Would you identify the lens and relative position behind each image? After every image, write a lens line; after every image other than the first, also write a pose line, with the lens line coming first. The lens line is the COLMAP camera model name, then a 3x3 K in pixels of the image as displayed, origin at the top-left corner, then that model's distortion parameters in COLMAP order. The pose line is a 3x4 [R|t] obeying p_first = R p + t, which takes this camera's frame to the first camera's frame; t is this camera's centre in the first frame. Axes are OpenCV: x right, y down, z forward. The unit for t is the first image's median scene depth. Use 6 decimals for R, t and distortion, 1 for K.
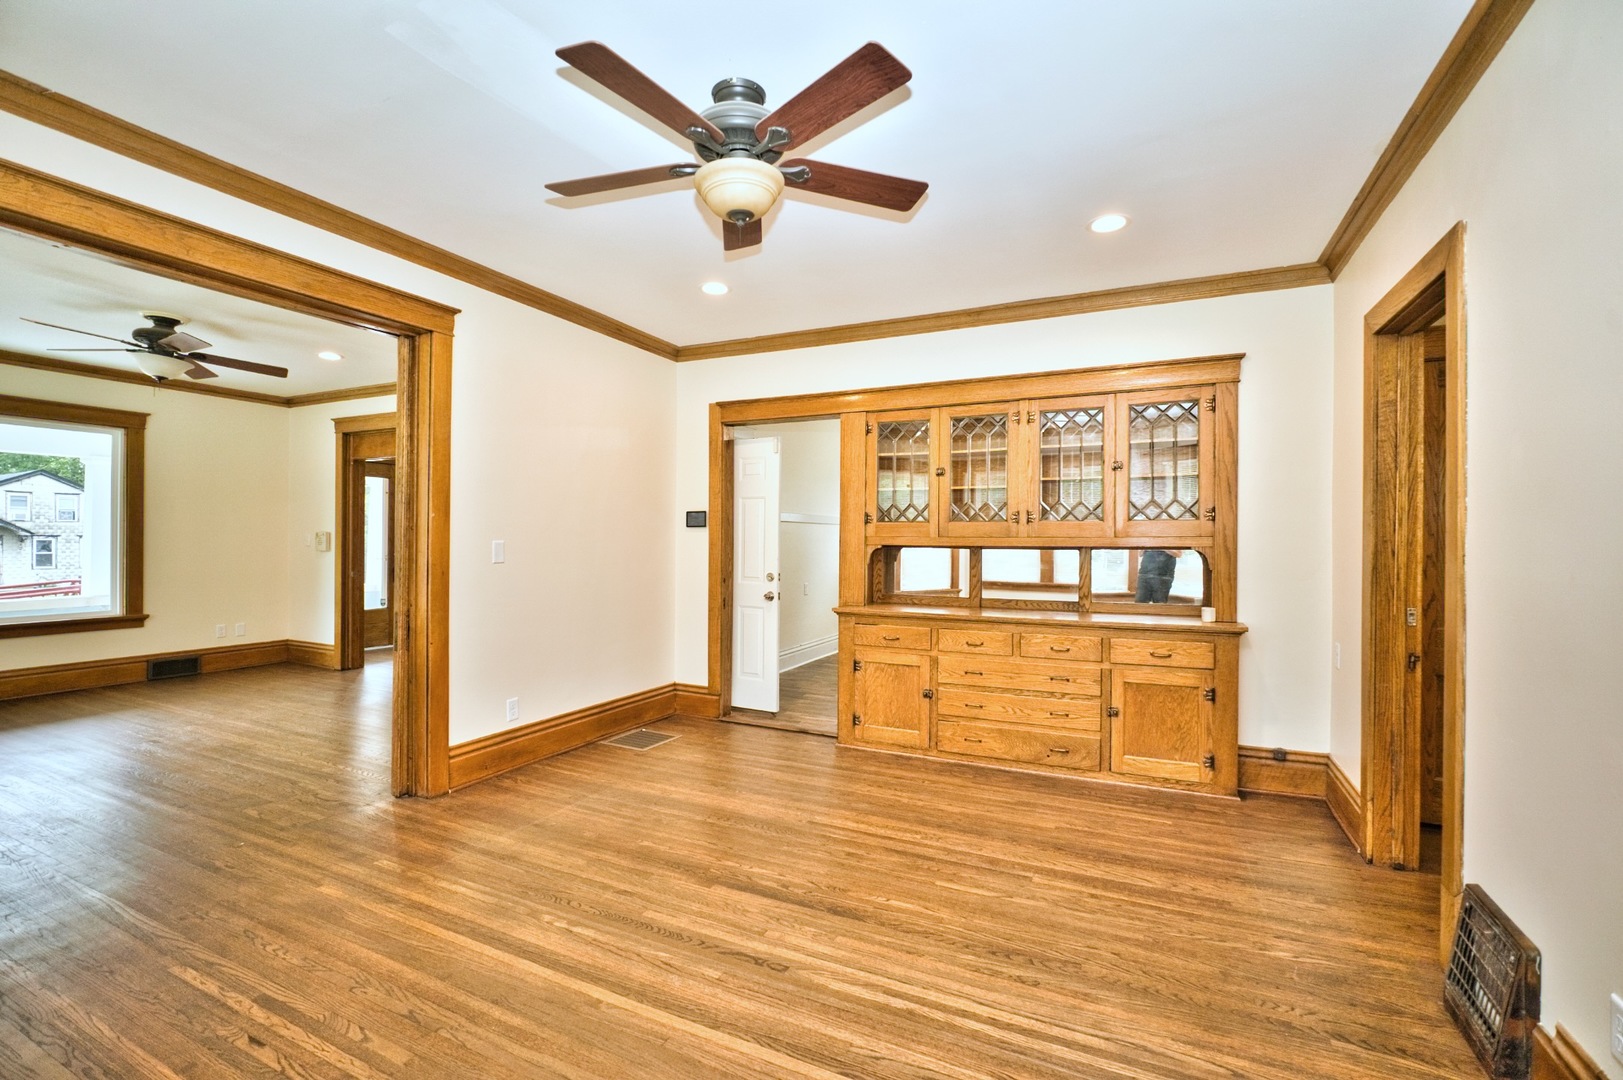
lens RADIAL K [[703.8, 0, 813.1], [0, 703.8, 536.8], [0, 0, 1]] dist [-0.022019, 0.005672]
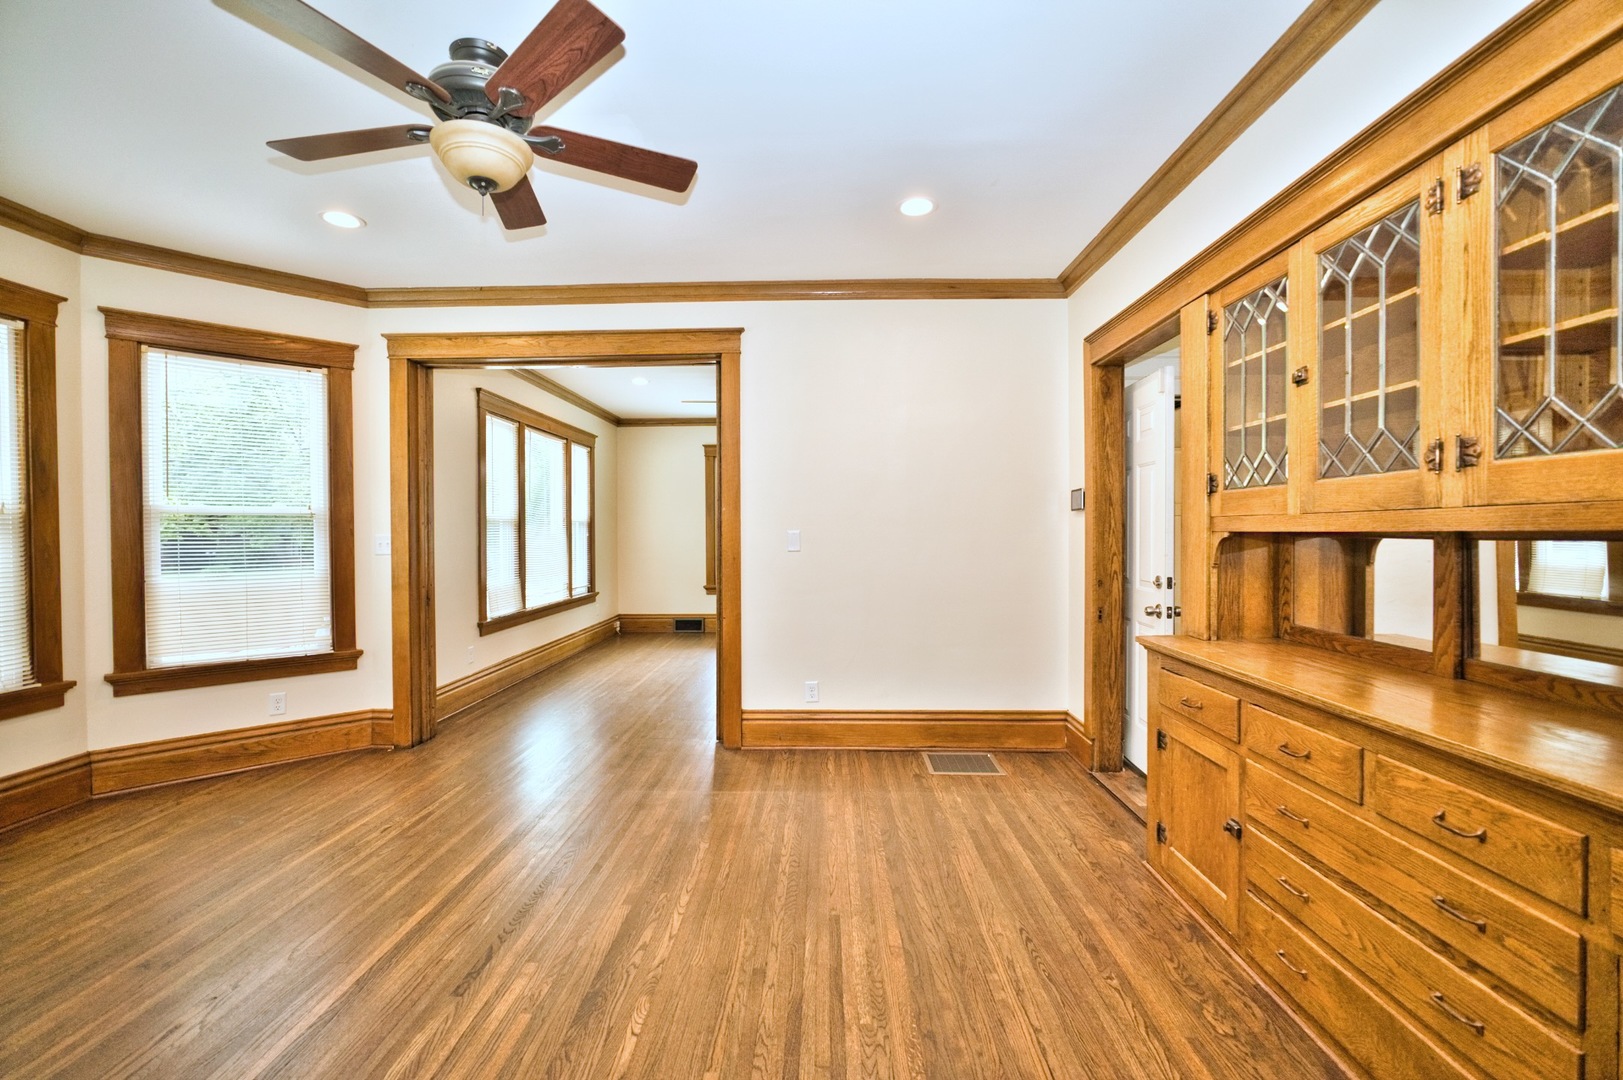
lens RADIAL K [[703.8, 0, 810.5], [0, 703.8, 538.0], [0, 0, 1]] dist [-0.022019, 0.005672]
pose [[0.416291, -0.000810, -0.909231, 0.585715], [0.010662, 0.999935, 0.003991, 0.013770], [0.909169, -0.011356, 0.416273, 0.627449]]
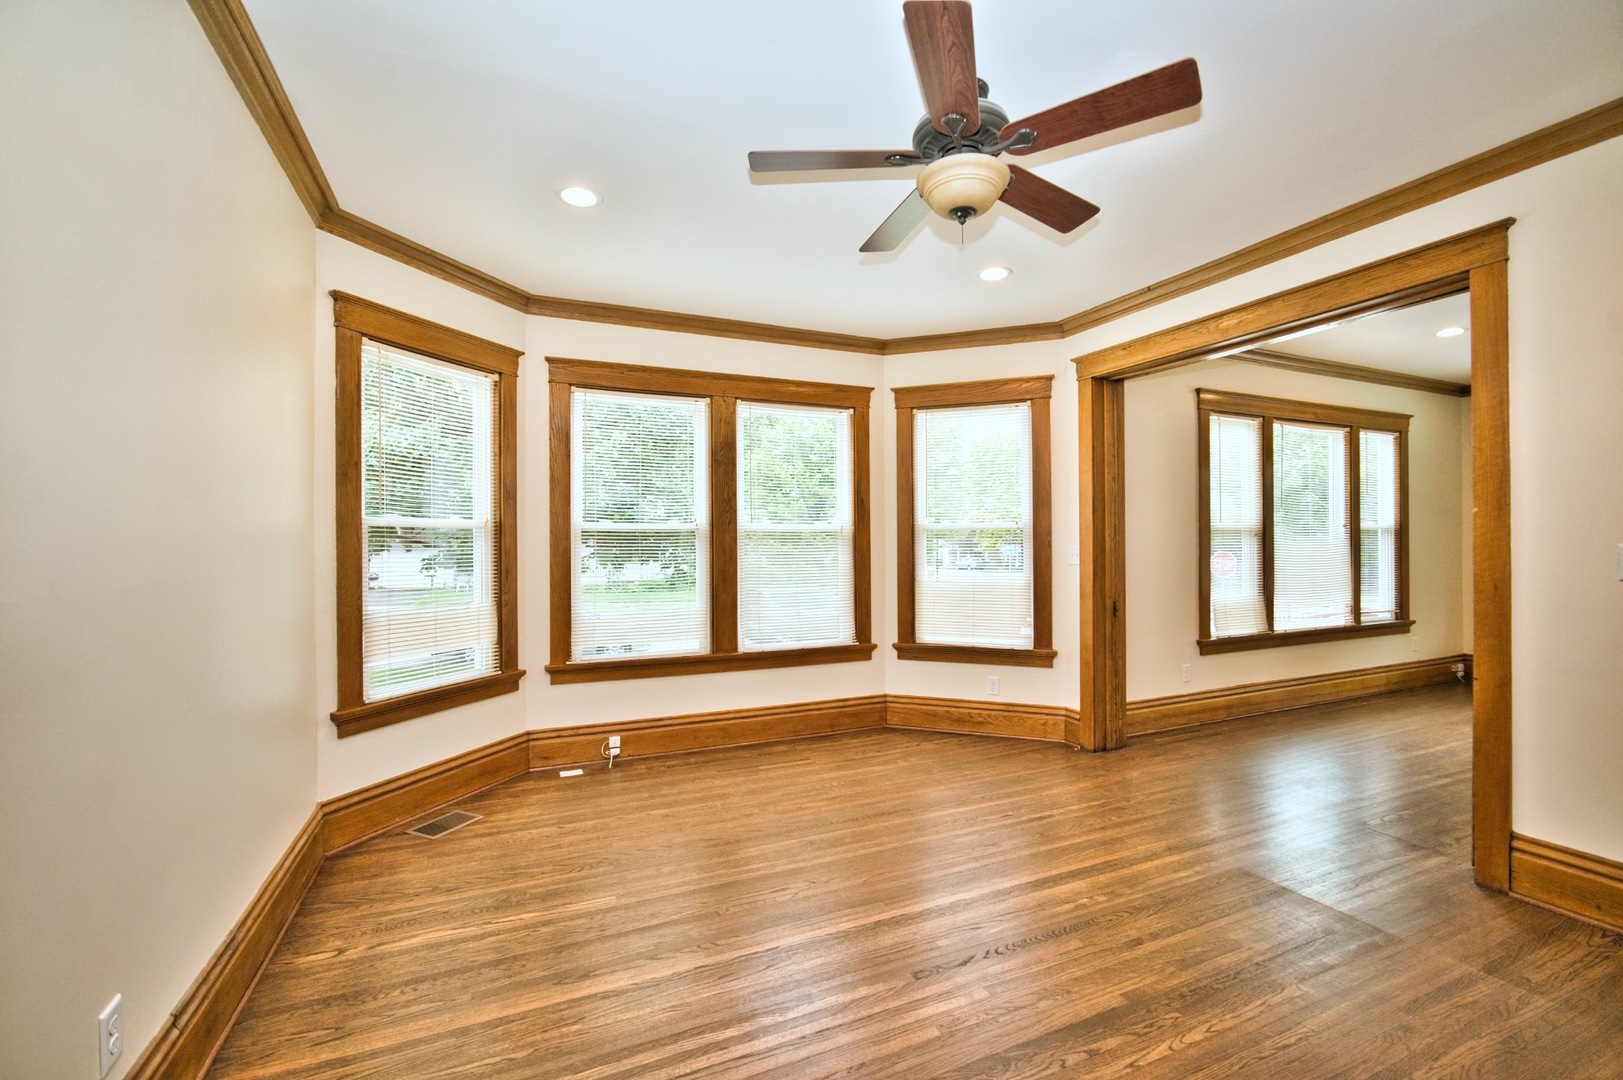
lens RADIAL K [[703.8, 0, 813.2], [0, 703.8, 539.7], [0, 0, 1]] dist [-0.022019, 0.005672]
pose [[-0.642360, -0.006554, -0.766375, 0.487209], [0.003937, 0.999922, -0.011852, 0.006773], [0.766393, -0.010630, -0.642284, 0.916362]]
